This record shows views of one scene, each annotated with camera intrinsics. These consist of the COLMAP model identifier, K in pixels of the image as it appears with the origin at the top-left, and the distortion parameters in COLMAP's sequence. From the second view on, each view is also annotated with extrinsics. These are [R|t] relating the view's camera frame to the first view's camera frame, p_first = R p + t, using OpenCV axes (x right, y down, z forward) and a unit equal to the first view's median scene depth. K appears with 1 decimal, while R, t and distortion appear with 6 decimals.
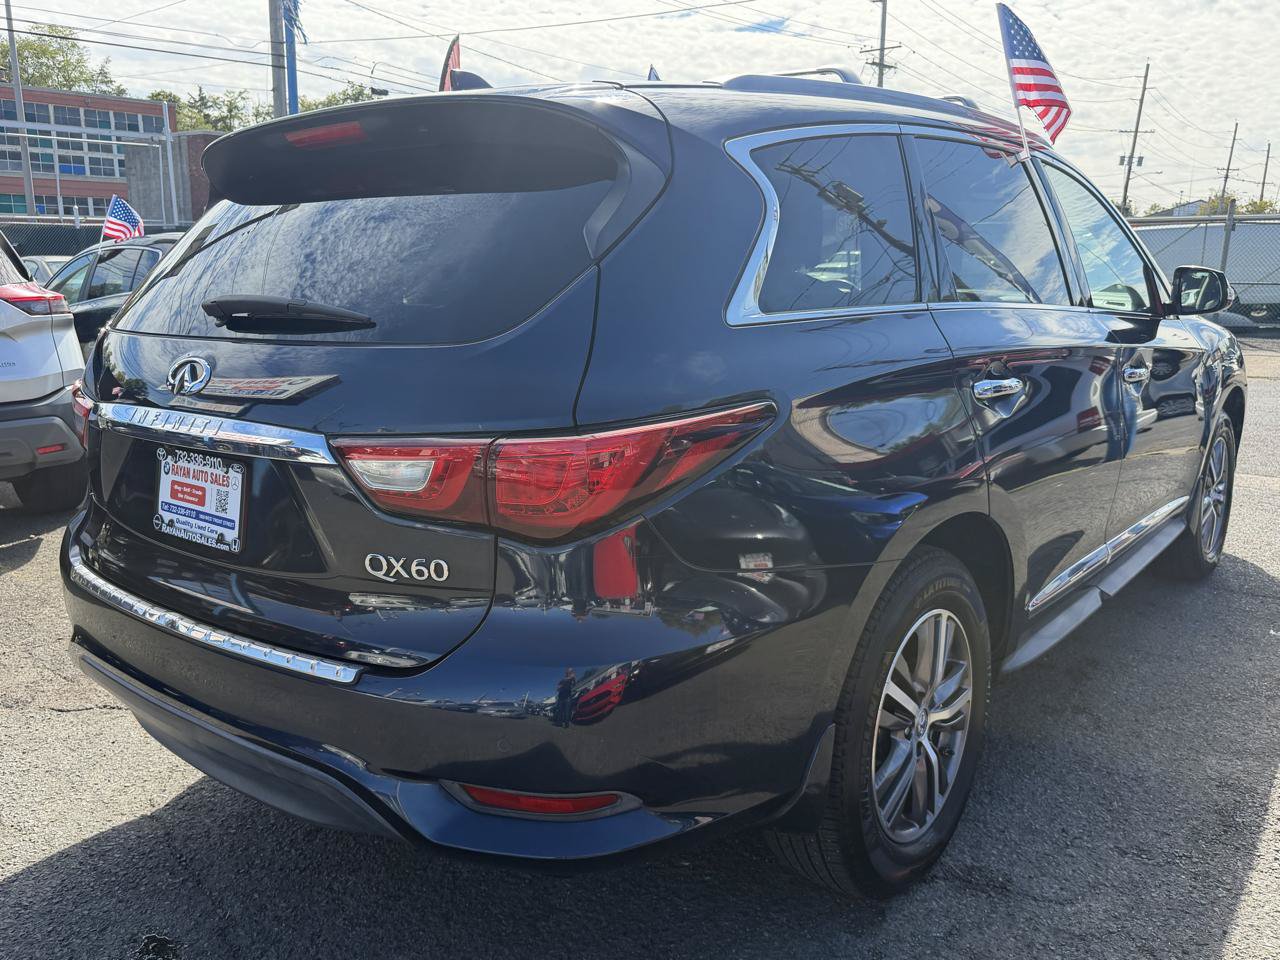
lens RADIAL K [[1025.8, 0, 640.0], [0, 1025.8, 480.0], [0, 0, 1]] dist [0.026533, -0.035737]
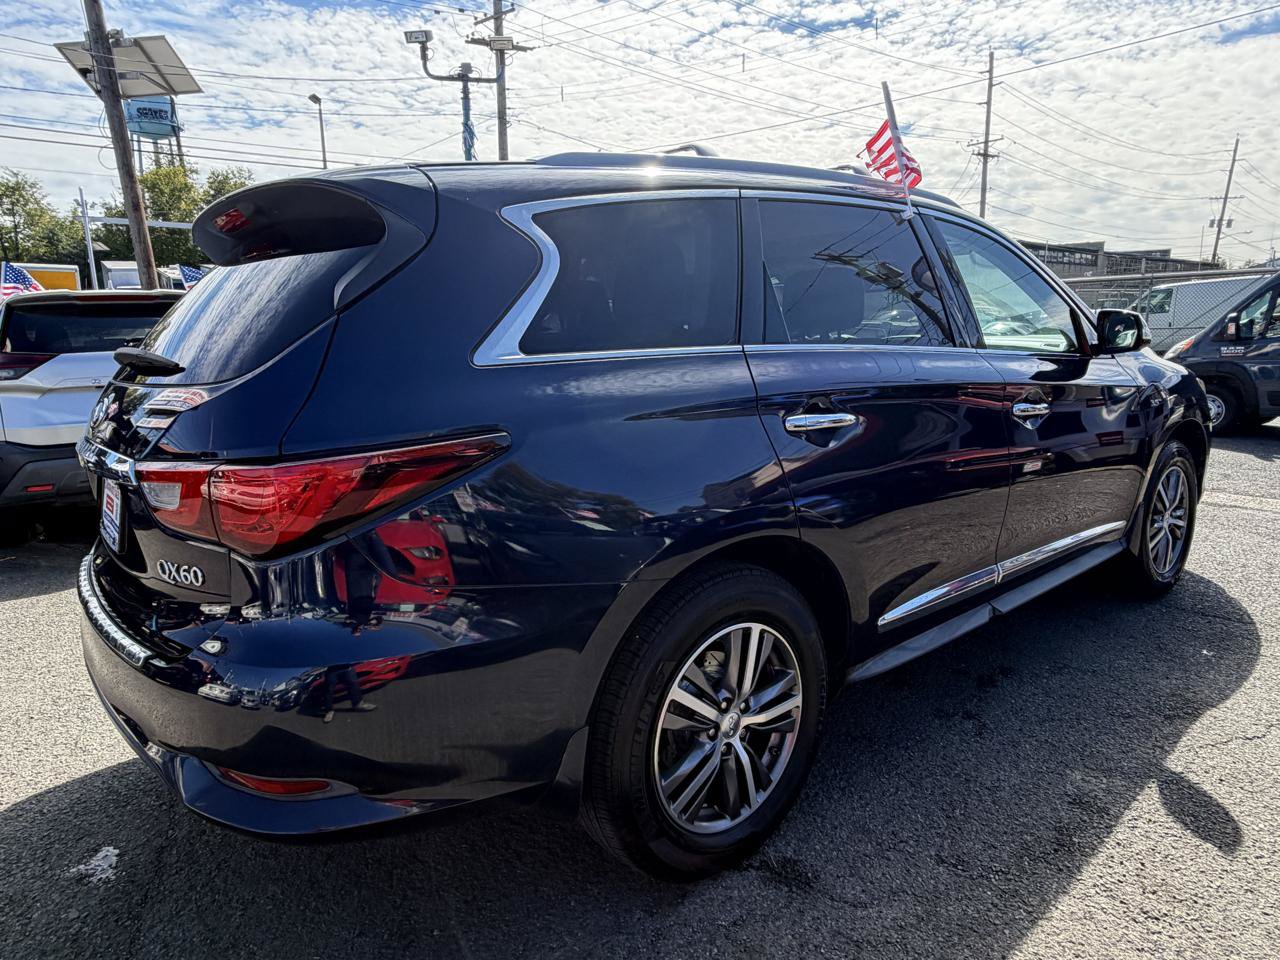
lens RADIAL K [[791.5, 0, 631.8], [0, 791.5, 474.6], [0, 0, 1]] dist [0.004379, 0.000682]
pose [[0.980556, 0.015287, -0.195641, 0.306518], [-0.018980, 0.999675, -0.017016, -0.015171], [0.195317, 0.020399, 0.980528, 0.129853]]
